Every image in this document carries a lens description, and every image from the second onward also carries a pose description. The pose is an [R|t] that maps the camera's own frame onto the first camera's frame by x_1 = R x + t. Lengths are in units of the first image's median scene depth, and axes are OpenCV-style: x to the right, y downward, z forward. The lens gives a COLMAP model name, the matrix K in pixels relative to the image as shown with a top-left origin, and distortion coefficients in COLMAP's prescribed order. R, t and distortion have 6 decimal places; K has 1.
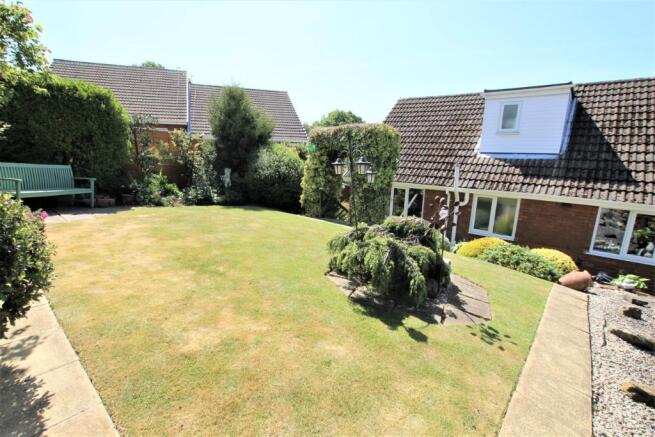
lens RADIAL K [[303.6, 0, 327.5], [0, 303.6, 217.9], [0, 0, 1]] dist [-0.034814, 0.006088]
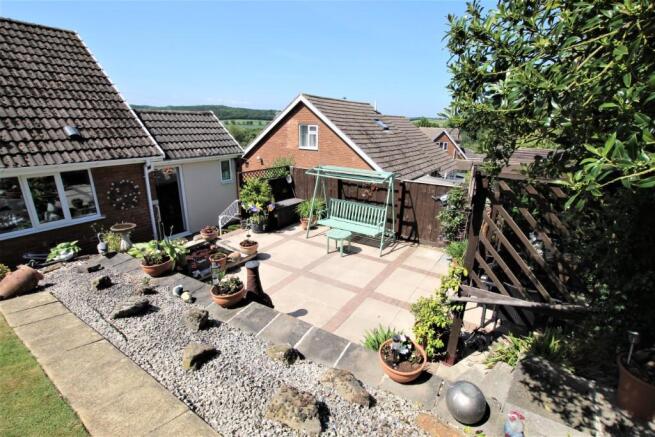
lens RADIAL K [[303.6, 0, 328.7], [0, 303.6, 218.2], [0, 0, 1]] dist [-0.034814, 0.006088]
pose [[-0.118534, -0.337102, 0.933976, 0.098757], [0.192467, 0.914968, 0.354668, -0.053498], [-0.974118, 0.221800, -0.043574, 0.223518]]
